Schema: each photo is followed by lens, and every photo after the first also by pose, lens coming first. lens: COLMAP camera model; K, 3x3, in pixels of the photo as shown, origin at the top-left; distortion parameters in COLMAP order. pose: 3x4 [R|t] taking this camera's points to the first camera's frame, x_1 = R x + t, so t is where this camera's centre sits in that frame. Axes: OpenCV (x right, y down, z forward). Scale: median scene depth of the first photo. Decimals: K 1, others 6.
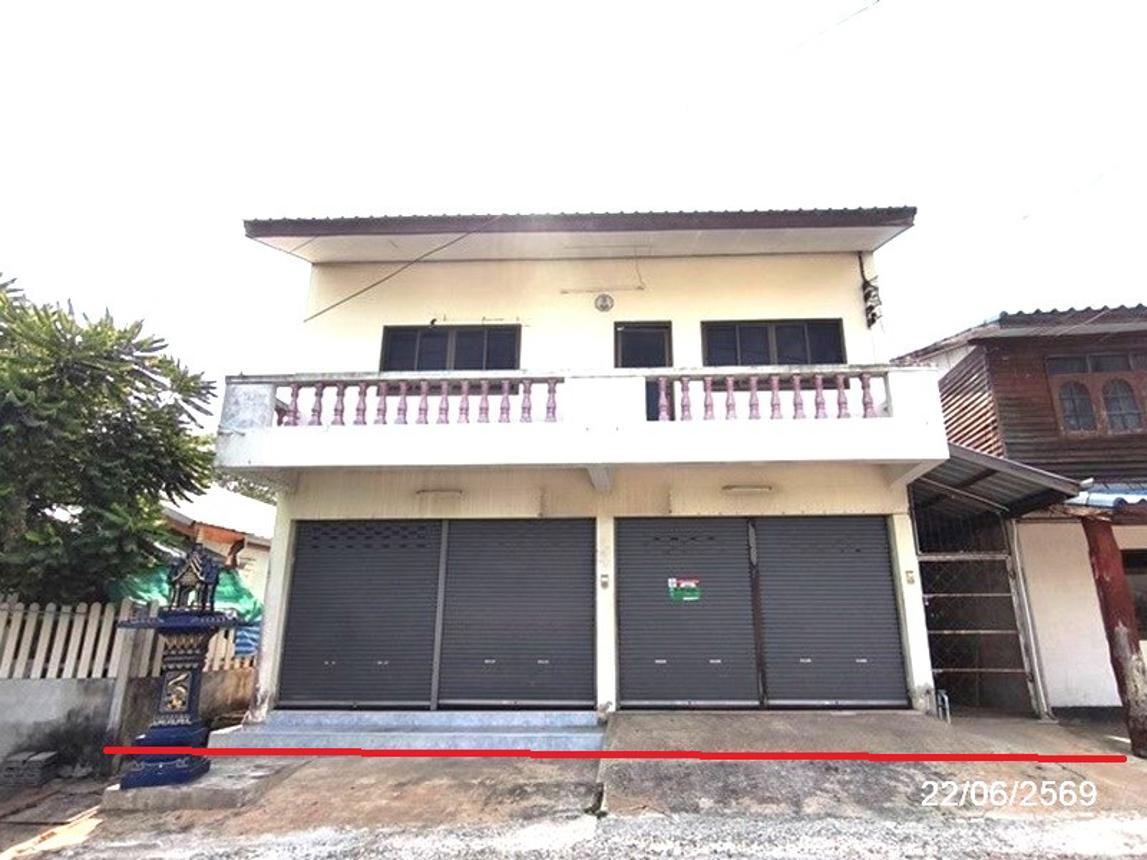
lens RADIAL K [[609.2, 0, 573.5], [0, 609.2, 430.0], [0, 0, 1]] dist [0.000621, 0.000368]
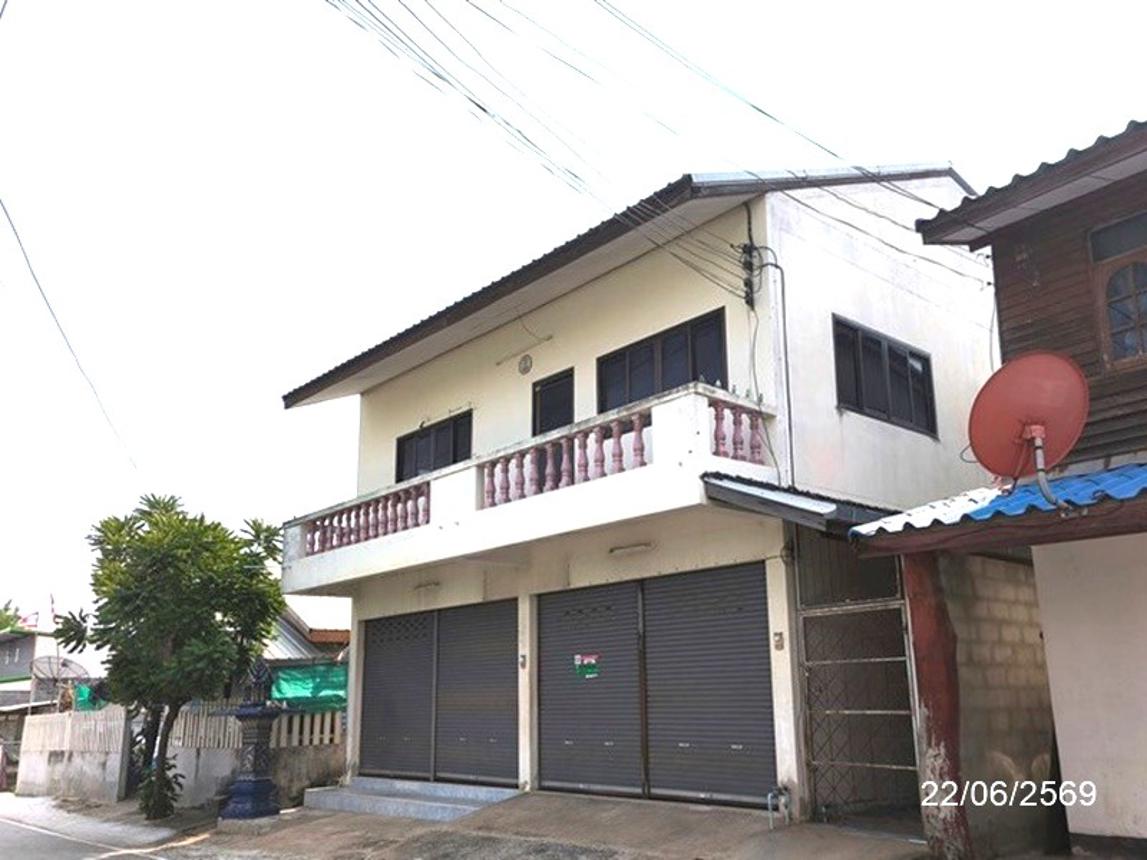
lens RADIAL K [[938.9, 0, 573.5], [0, 938.9, 430.0], [0, 0, 1]] dist [0.087540, 0.000111]
pose [[0.679005, -0.211848, -0.702903, 1.247131], [0.243871, 0.968177, -0.056219, -0.013296], [0.692445, -0.133244, 0.709060, 0.003571]]
